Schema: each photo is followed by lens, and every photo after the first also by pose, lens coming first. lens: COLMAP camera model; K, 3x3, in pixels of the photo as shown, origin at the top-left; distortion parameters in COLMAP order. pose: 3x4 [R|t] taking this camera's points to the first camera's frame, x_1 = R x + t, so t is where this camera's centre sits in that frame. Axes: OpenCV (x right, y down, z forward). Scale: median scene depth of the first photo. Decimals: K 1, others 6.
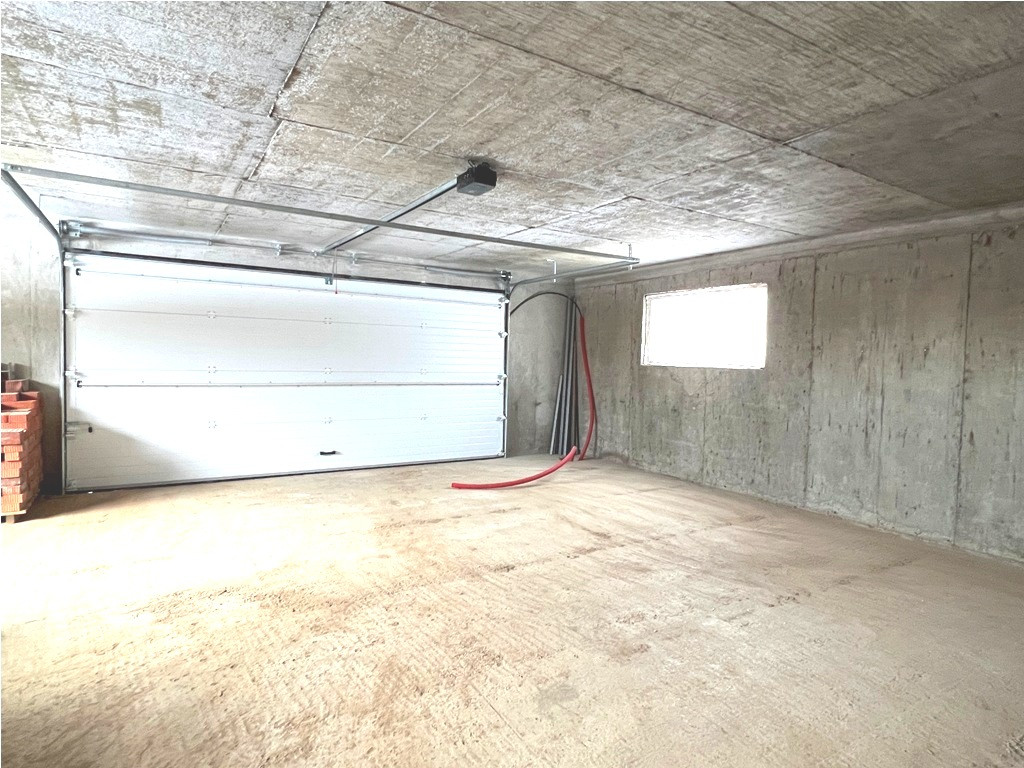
lens RADIAL K [[573.9, 0, 507.0], [0, 573.9, 382.7], [0, 0, 1]] dist [-0.003177, -0.001868]
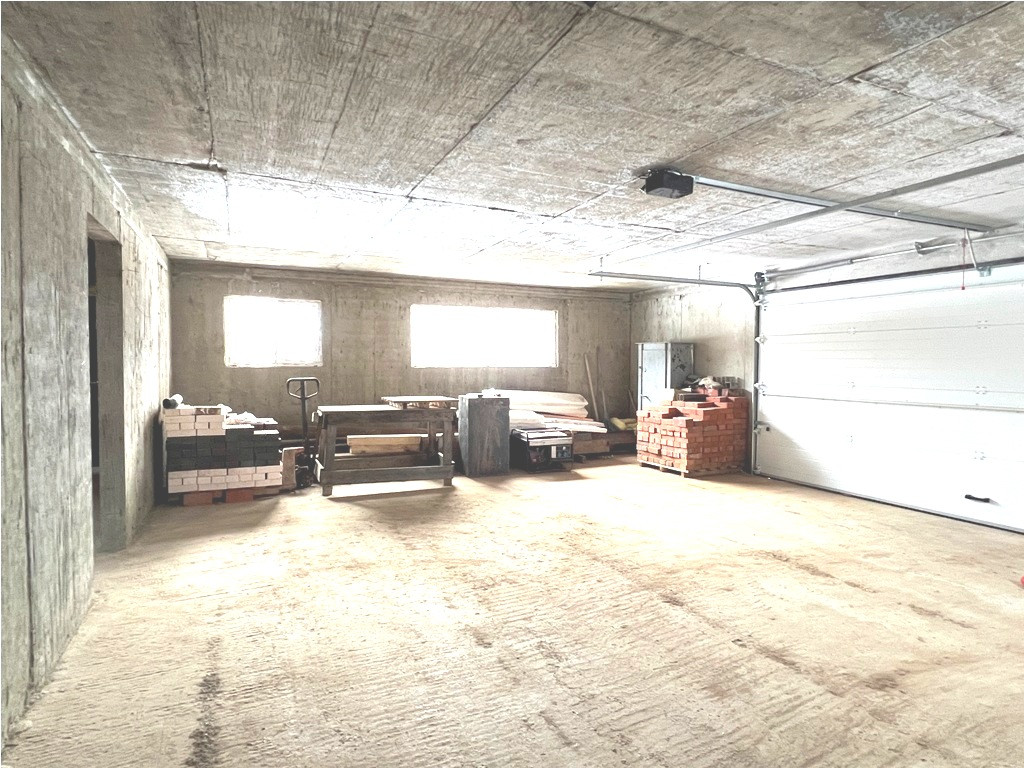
lens RADIAL K [[573.9, 0, 507.5], [0, 573.9, 382.3], [0, 0, 1]] dist [-0.003177, -0.001868]
pose [[-0.121615, 0.008241, -0.992543, 0.825050], [-0.052742, 0.998499, 0.014753, -0.015023], [0.991175, 0.054143, -0.120998, 0.753871]]
